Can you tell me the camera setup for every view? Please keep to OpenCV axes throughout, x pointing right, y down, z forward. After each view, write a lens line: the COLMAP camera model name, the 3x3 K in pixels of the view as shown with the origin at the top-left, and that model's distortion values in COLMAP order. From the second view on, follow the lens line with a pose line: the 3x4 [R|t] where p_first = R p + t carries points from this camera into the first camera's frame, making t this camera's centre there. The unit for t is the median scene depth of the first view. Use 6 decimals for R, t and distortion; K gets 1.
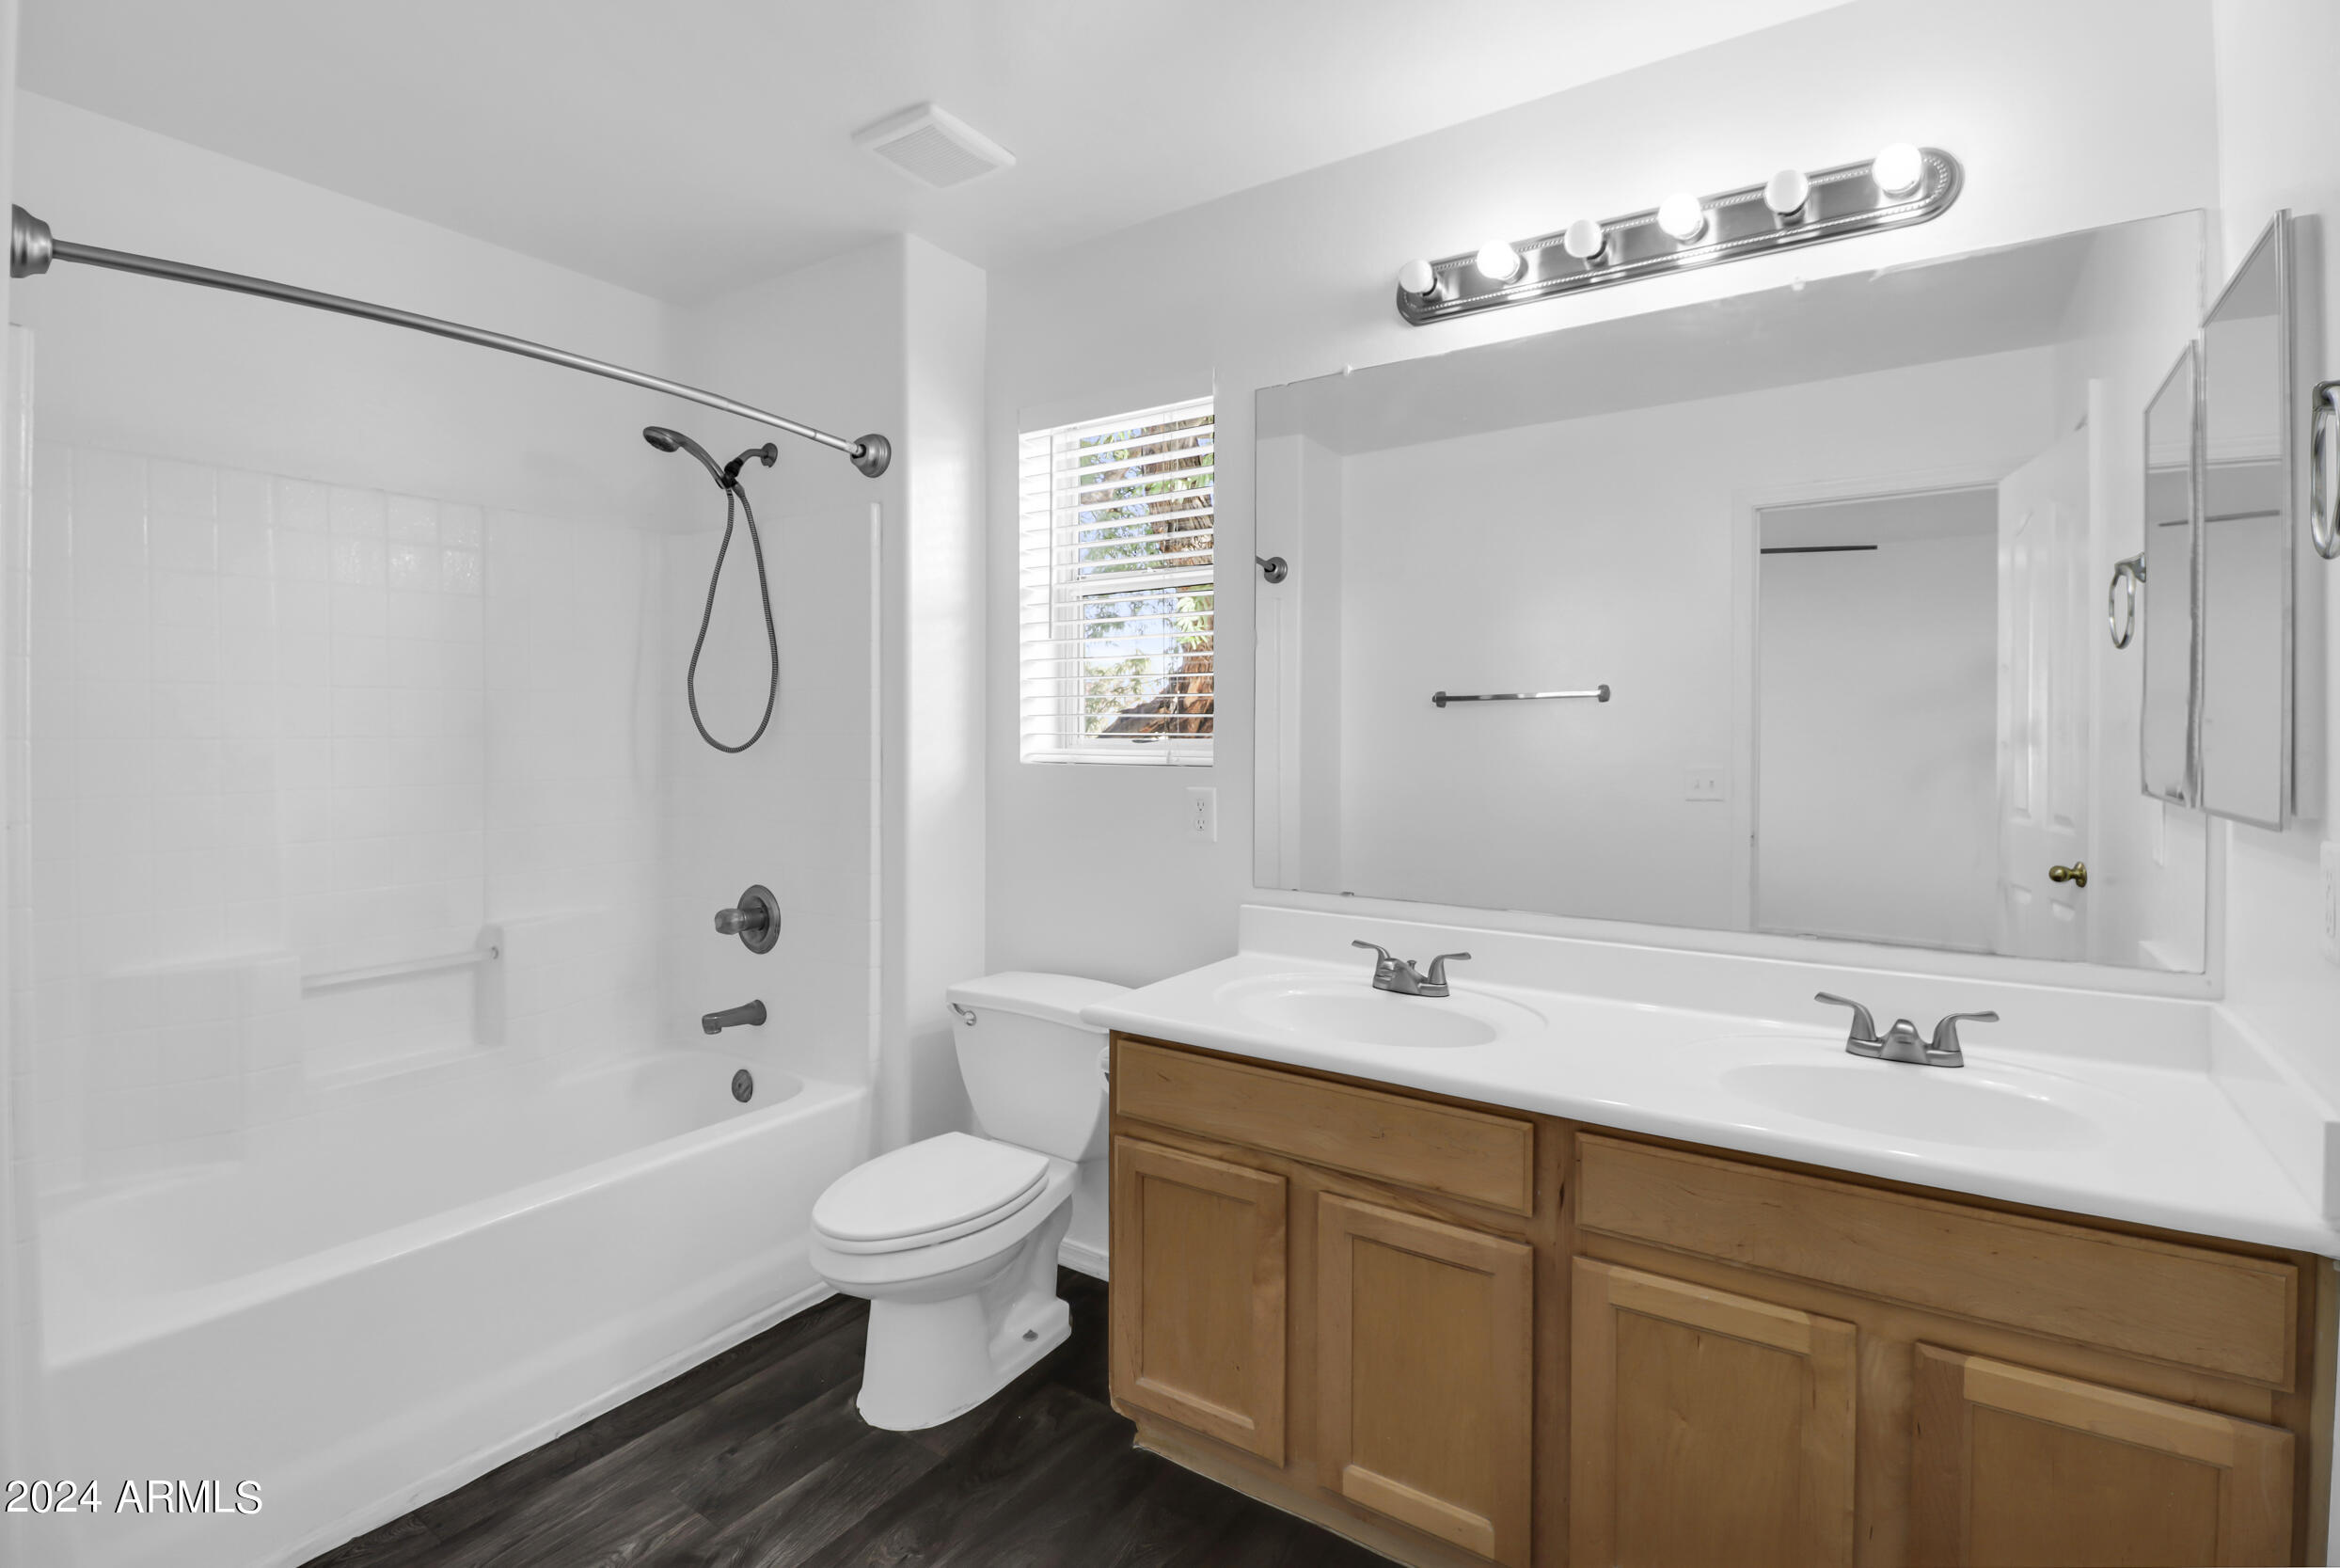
lens RADIAL K [[1140.8, 0, 1125.7], [0, 1140.8, 733.4], [0, 0, 1]] dist [-0.003220, -0.002683]
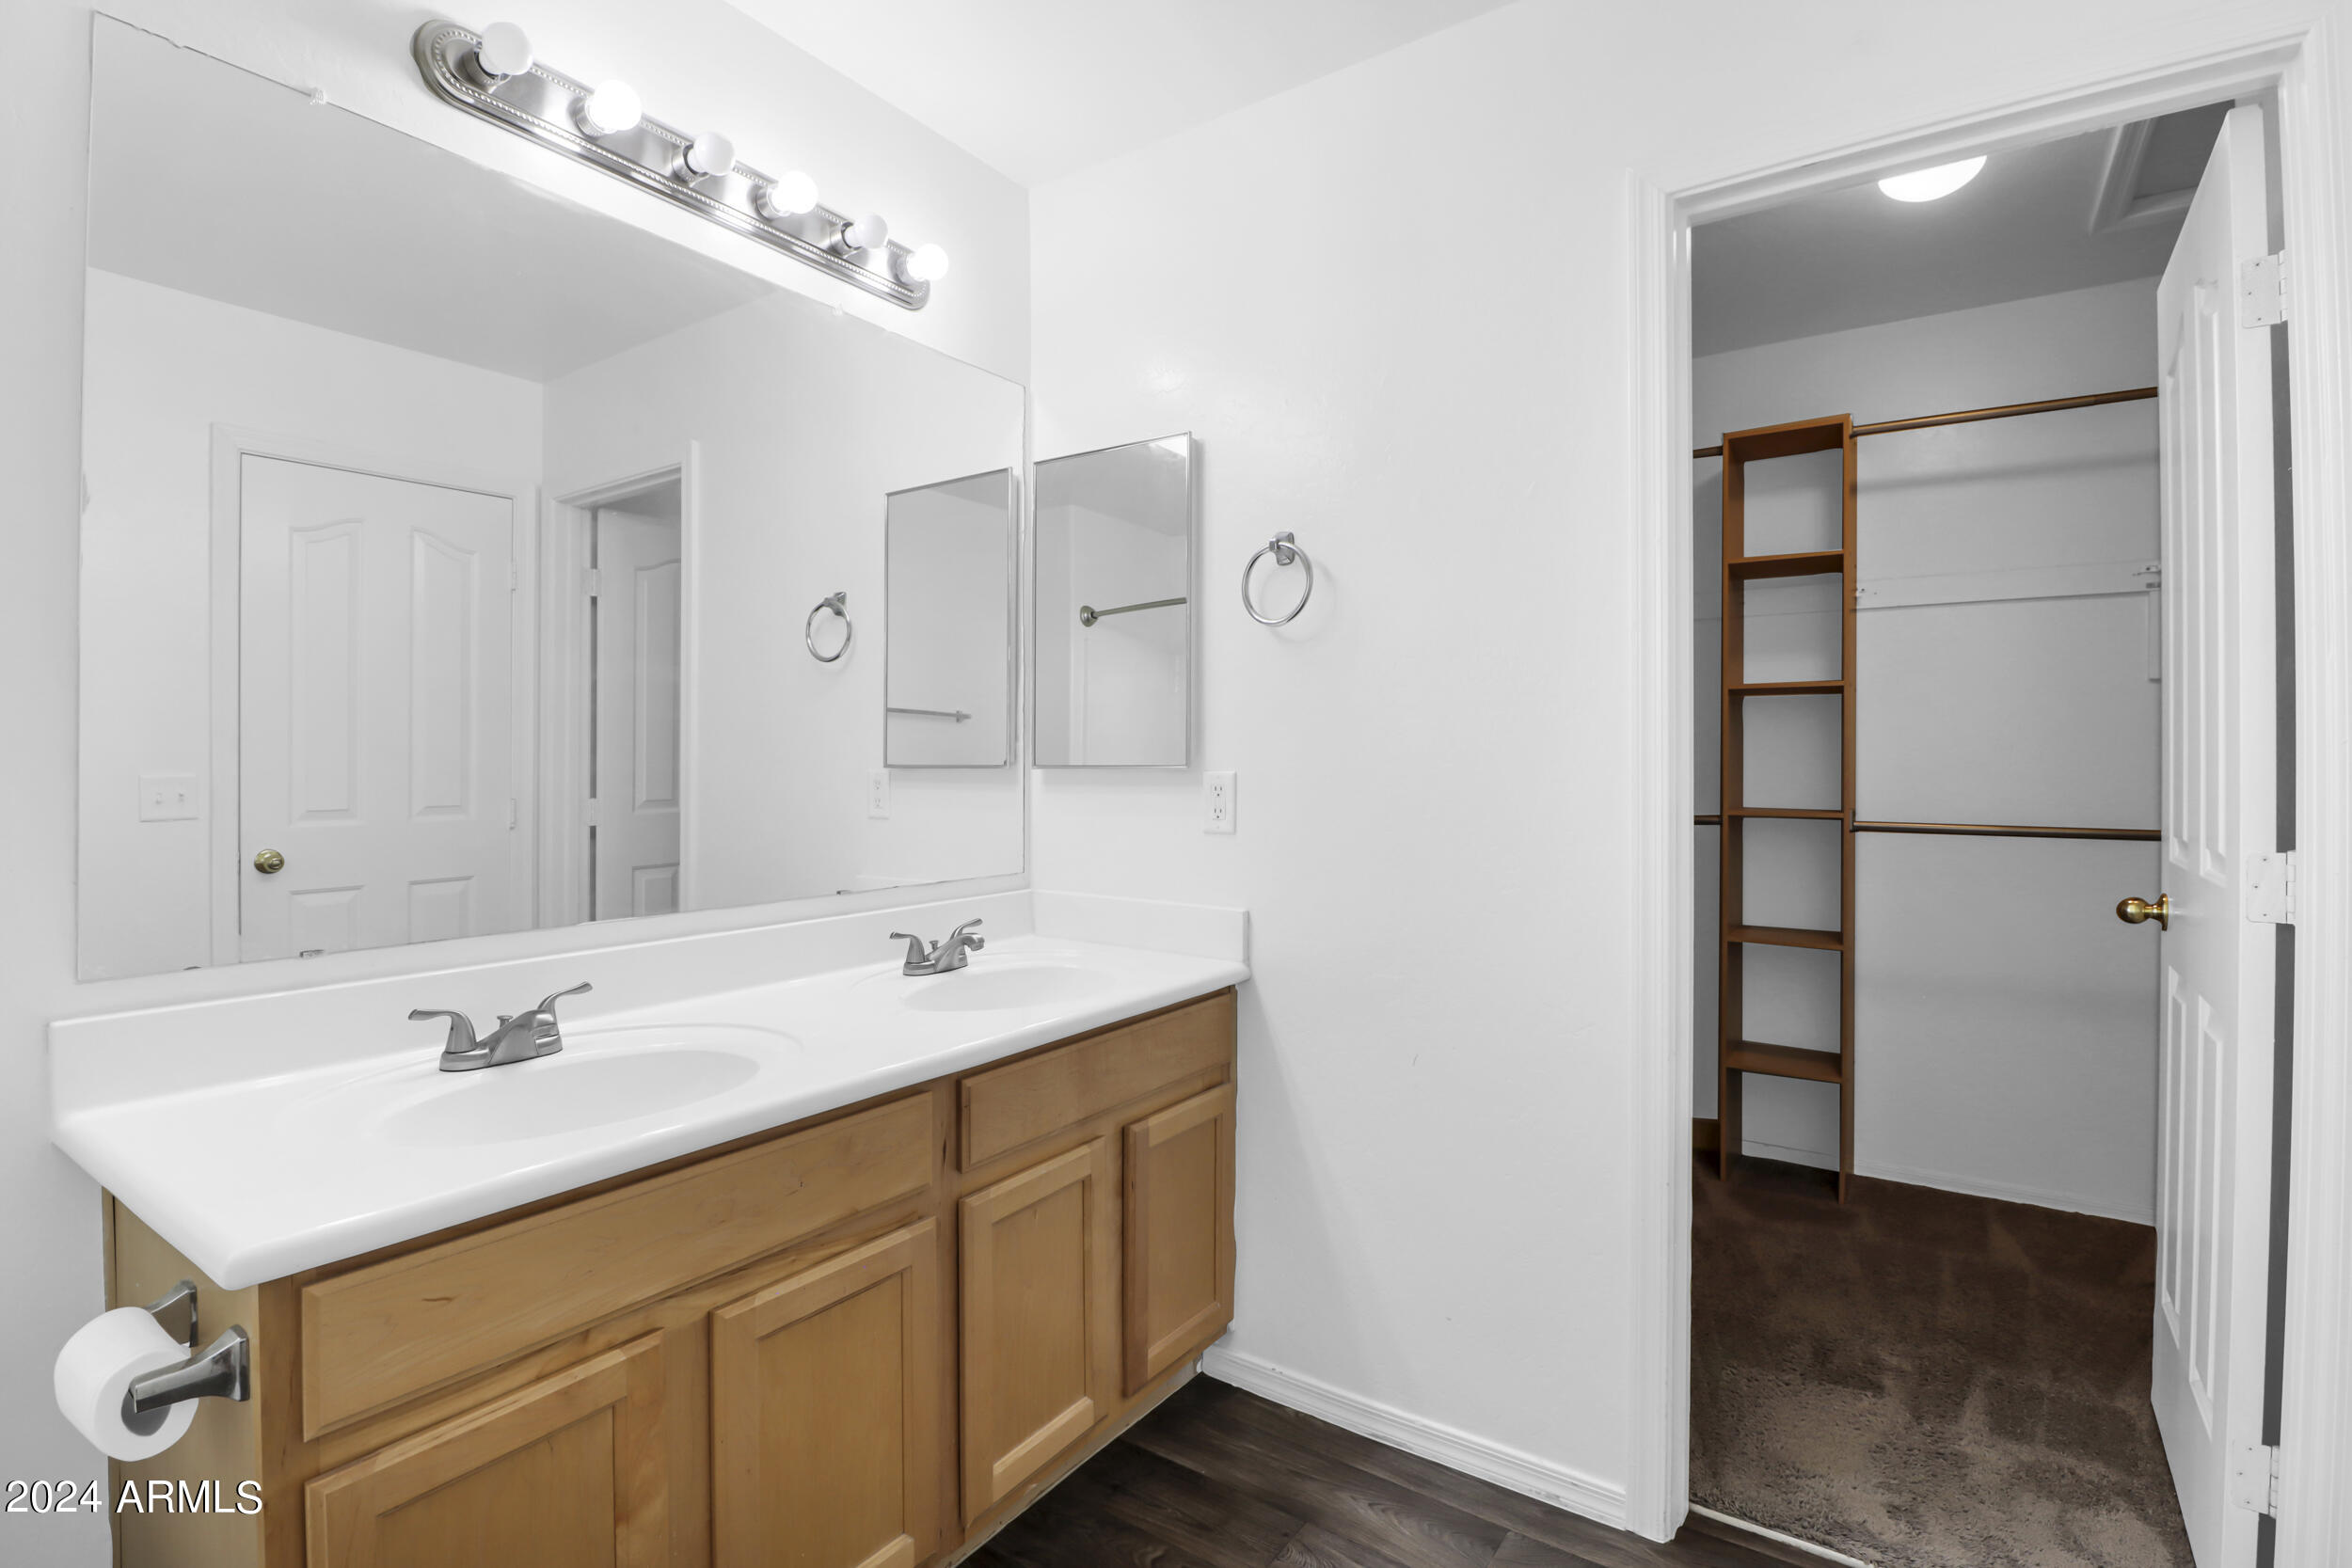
lens RADIAL K [[1119.2, 0, 1172.1], [0, 1119.2, 774.4], [0, 0, 1]] dist [-0.009102, -0.004787]
pose [[-0.025567, -0.007215, 0.999647, -0.559796], [0.006726, 0.999950, 0.007389, 0.059865], [-0.999650, 0.006913, -0.025517, 0.754065]]
